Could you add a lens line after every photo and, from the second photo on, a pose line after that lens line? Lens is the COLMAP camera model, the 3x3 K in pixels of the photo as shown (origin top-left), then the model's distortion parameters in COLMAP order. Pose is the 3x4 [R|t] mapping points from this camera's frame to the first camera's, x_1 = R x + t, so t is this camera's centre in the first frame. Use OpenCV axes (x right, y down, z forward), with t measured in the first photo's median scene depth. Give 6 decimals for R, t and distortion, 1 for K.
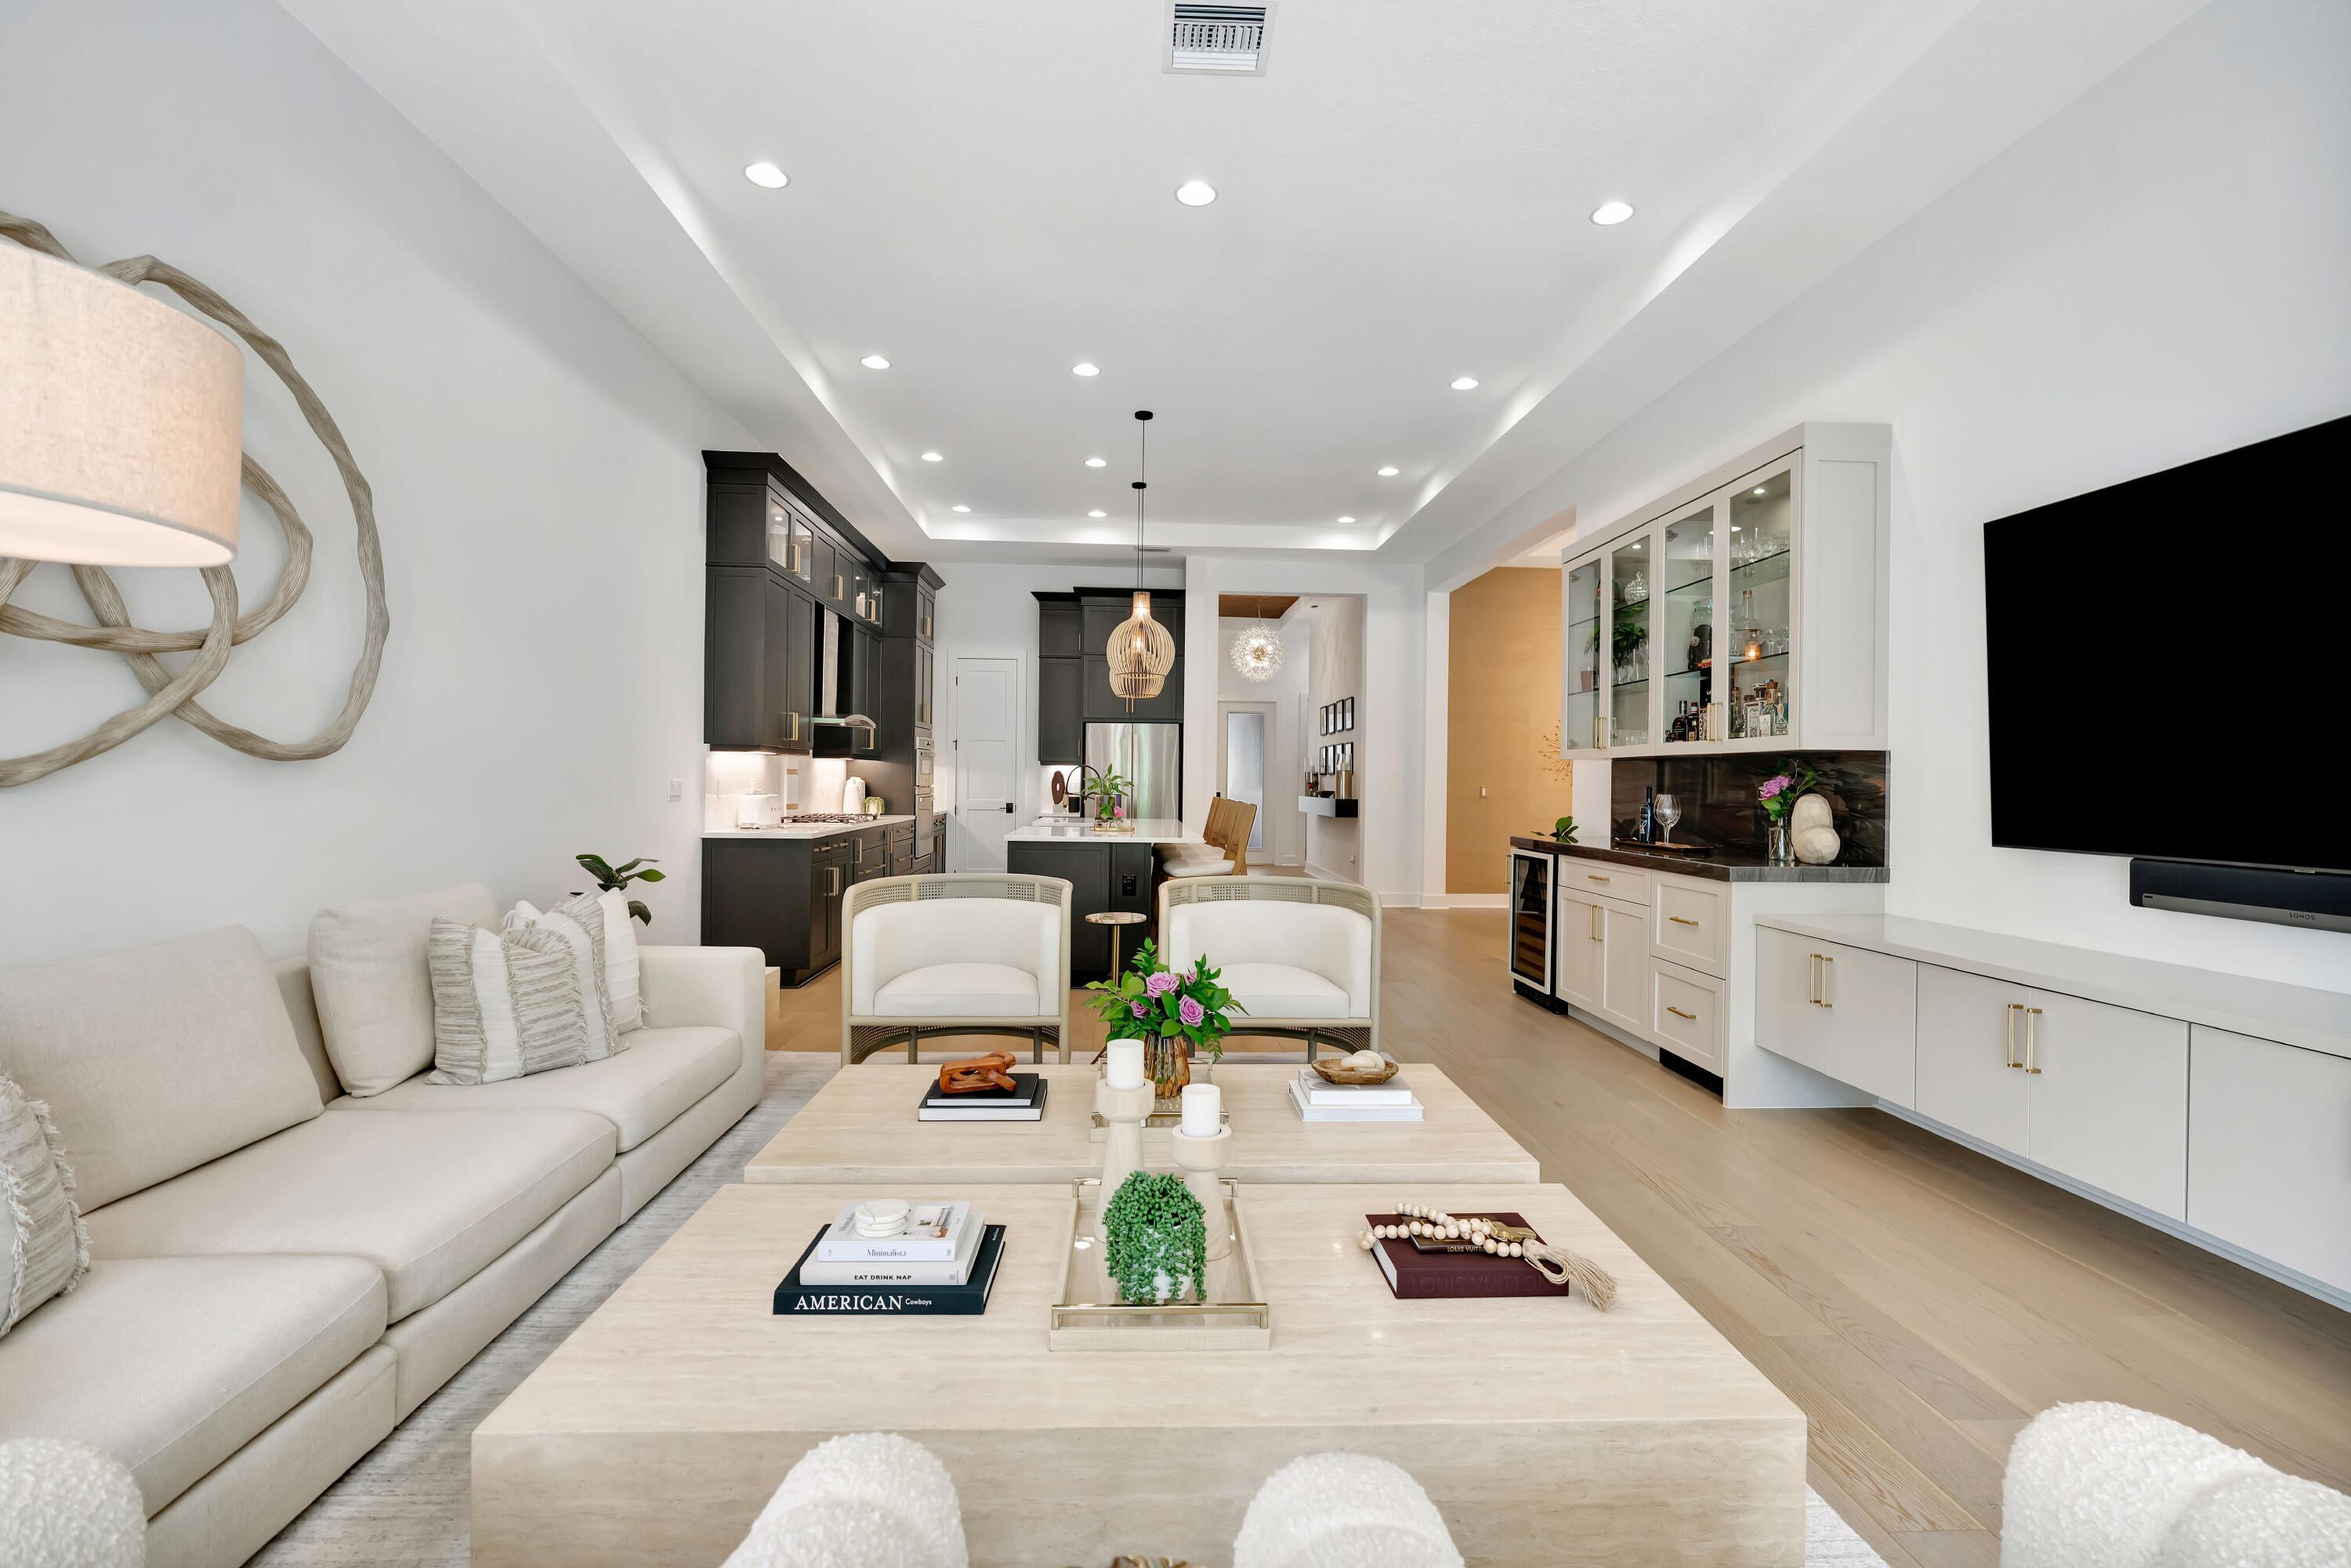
lens RADIAL K [[1049.5, 0, 1175.5], [0, 1049.5, 784.0], [0, 0, 1]] dist [-0.001143, -0.000233]
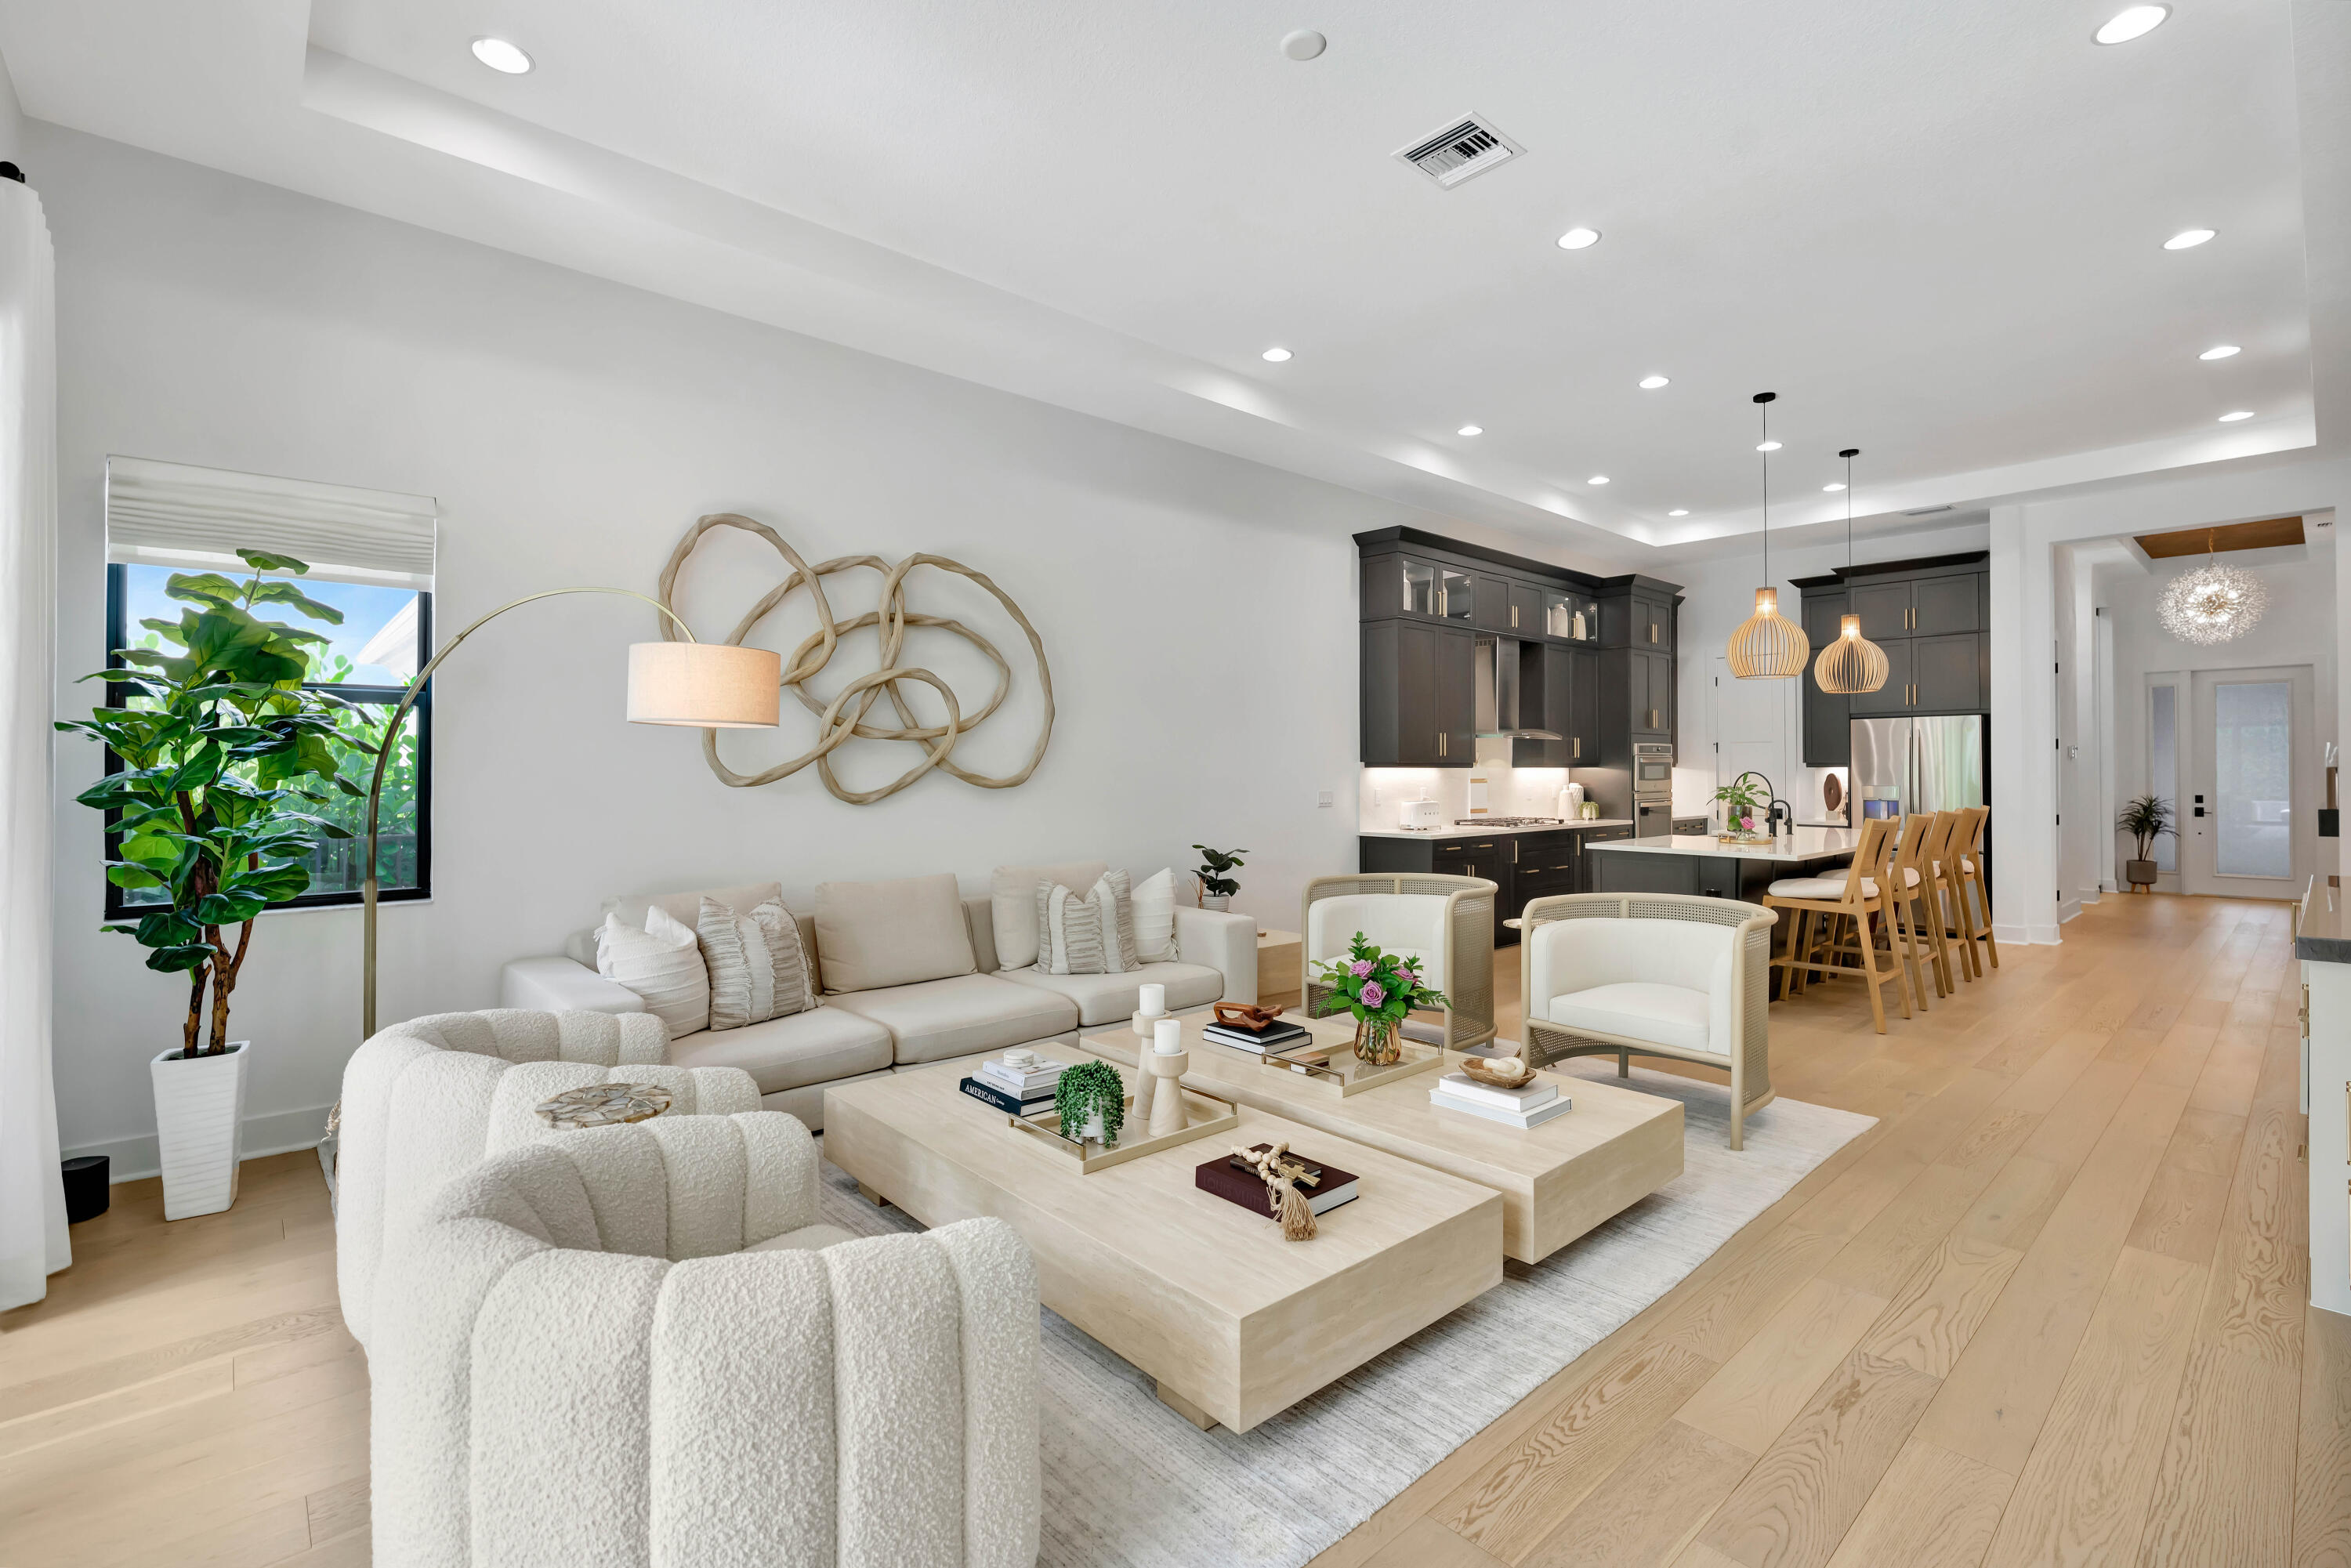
lens RADIAL K [[1072.9, 0, 1229.2], [0, 1072.9, 760.2], [0, 0, 1]] dist [-0.026868, -0.000061]
pose [[0.647762, -0.018893, -0.761609, 0.404786], [0.005936, 0.999787, -0.019752, -0.014793], [0.761820, 0.008273, 0.647736, 0.032365]]
